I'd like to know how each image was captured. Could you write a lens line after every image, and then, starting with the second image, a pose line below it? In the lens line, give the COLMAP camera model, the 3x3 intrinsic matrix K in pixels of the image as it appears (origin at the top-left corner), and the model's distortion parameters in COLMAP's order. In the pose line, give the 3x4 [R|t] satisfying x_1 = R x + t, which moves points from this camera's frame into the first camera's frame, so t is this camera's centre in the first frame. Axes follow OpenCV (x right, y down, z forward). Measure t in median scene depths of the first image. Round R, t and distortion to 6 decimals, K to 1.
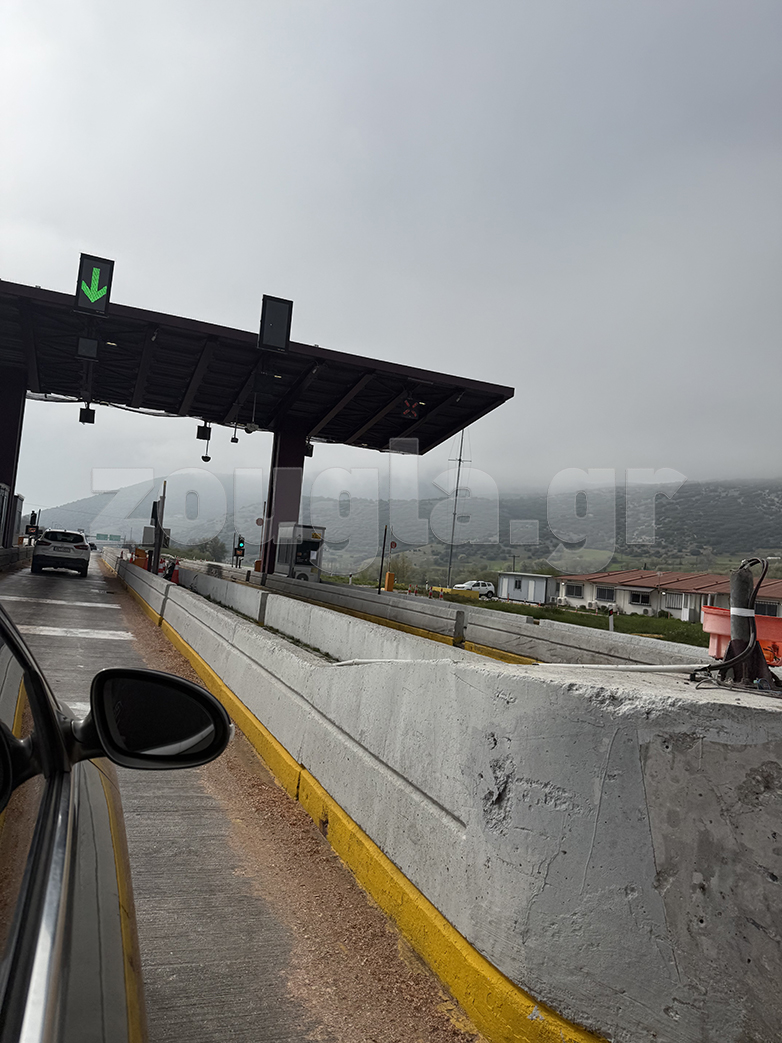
lens RADIAL K [[718.4, 0, 390.6], [0, 718.4, 536.9], [0, 0, 1]] dist [0.145506, -0.280688]
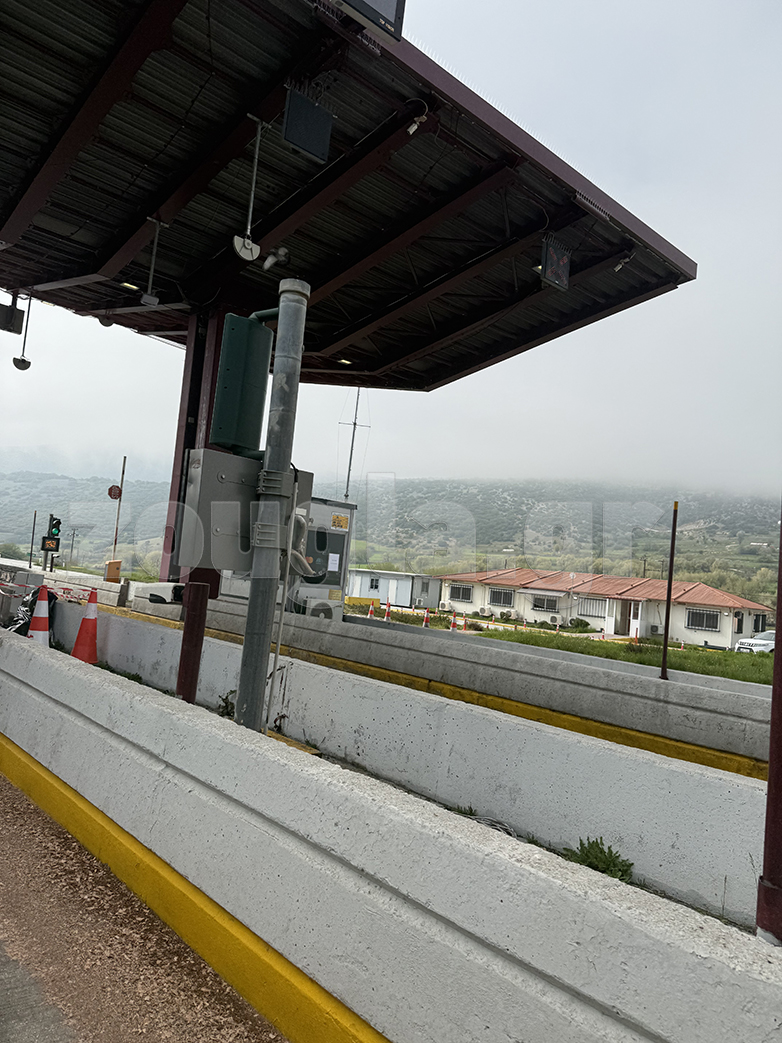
lens RADIAL K [[718.4, 0, 390.6], [0, 718.4, 536.9], [0, 0, 1]] dist [0.145506, -0.280688]
pose [[0.942138, 0.020601, 0.334591, -0.114034], [-0.026169, 0.999584, 0.012142, 0.000958], [-0.334202, -0.020195, 0.942285, 0.268754]]
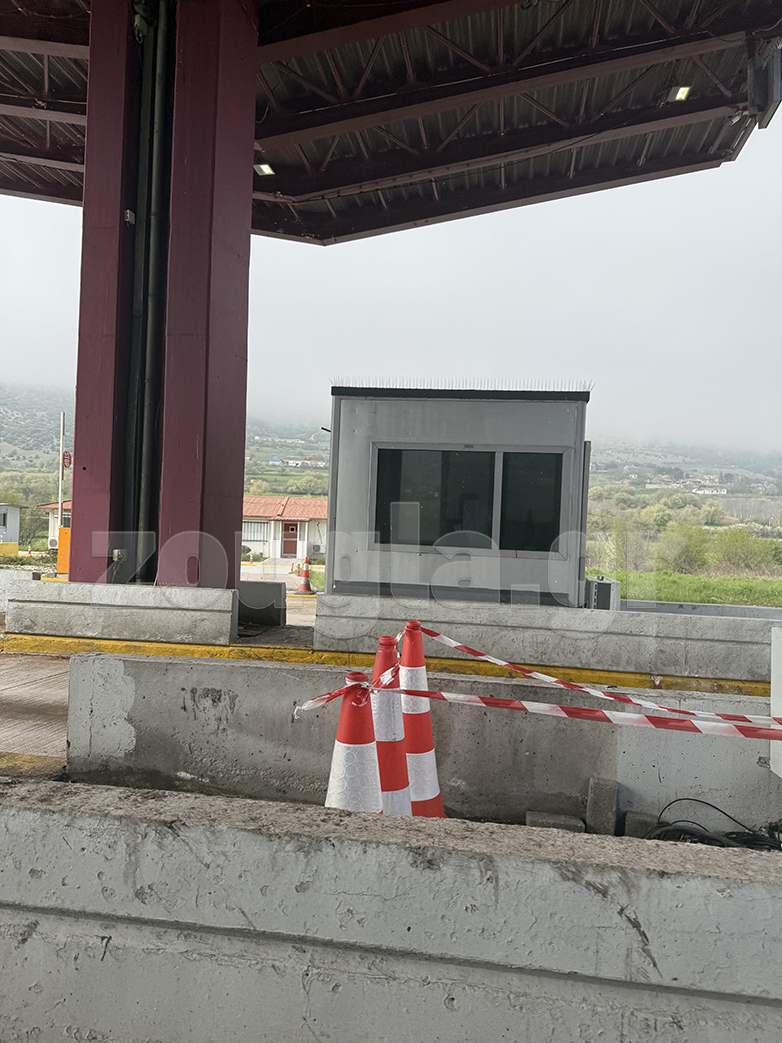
lens RADIAL K [[718.4, 0, 390.6], [0, 718.4, 536.9], [0, 0, 1]] dist [0.145506, -0.280688]
pose [[0.518571, -0.083981, 0.850900, -0.186730], [-0.023412, 0.993397, 0.112313, 0.002625], [-0.854714, -0.078164, 0.513181, 0.451867]]
